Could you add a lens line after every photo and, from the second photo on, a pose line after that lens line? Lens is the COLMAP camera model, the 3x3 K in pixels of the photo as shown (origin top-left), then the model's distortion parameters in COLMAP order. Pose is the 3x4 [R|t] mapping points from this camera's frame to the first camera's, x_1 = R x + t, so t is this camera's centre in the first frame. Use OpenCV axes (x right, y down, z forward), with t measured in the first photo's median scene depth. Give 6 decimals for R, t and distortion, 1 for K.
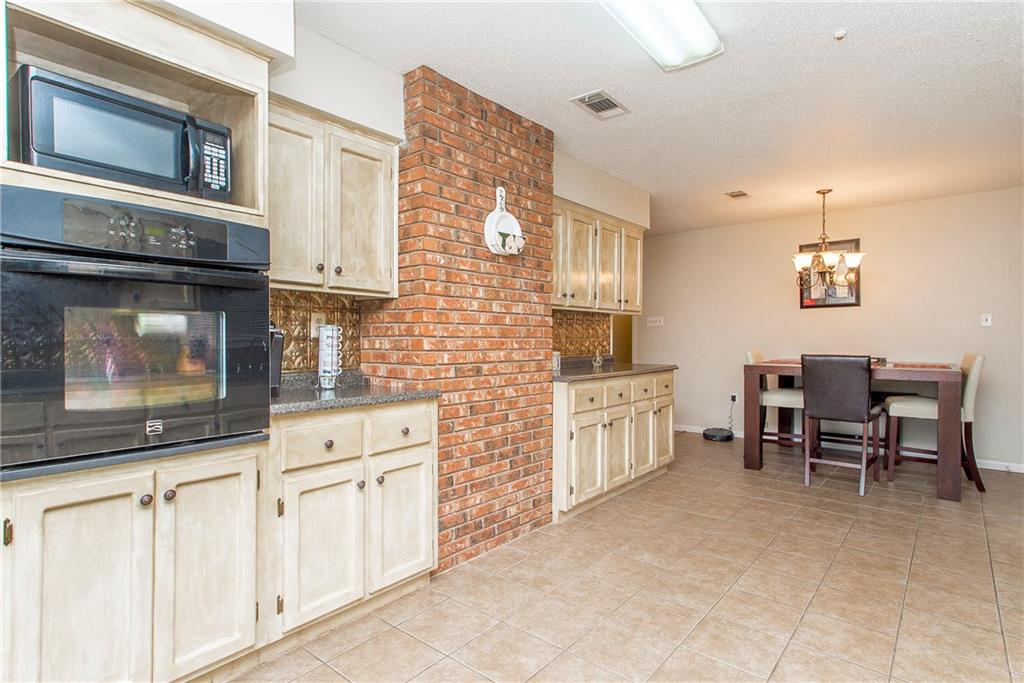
lens RADIAL K [[511.9, 0, 515.6], [0, 511.9, 340.4], [0, 0, 1]] dist [0.015074, 0.002731]
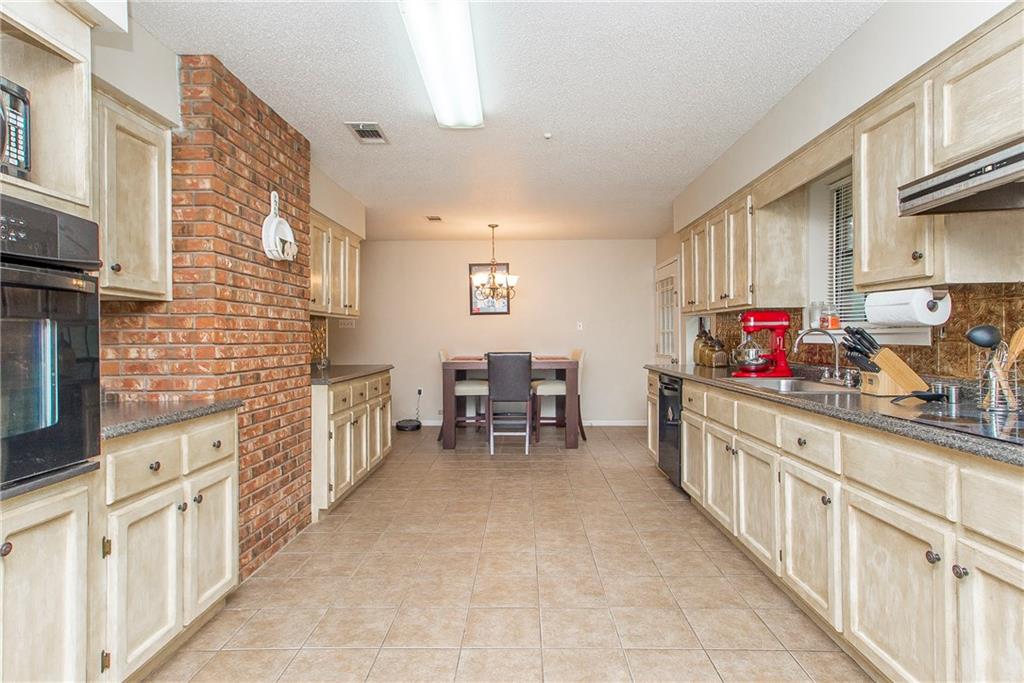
lens RADIAL K [[511.9, 0, 511.6], [0, 511.9, 336.5], [0, 0, 1]] dist [0.015074, 0.002731]
pose [[0.785940, -0.004665, 0.618285, -0.323185], [0.009183, 0.999949, -0.004128, -0.011880], [-0.618235, 0.008922, 0.785943, -0.073061]]
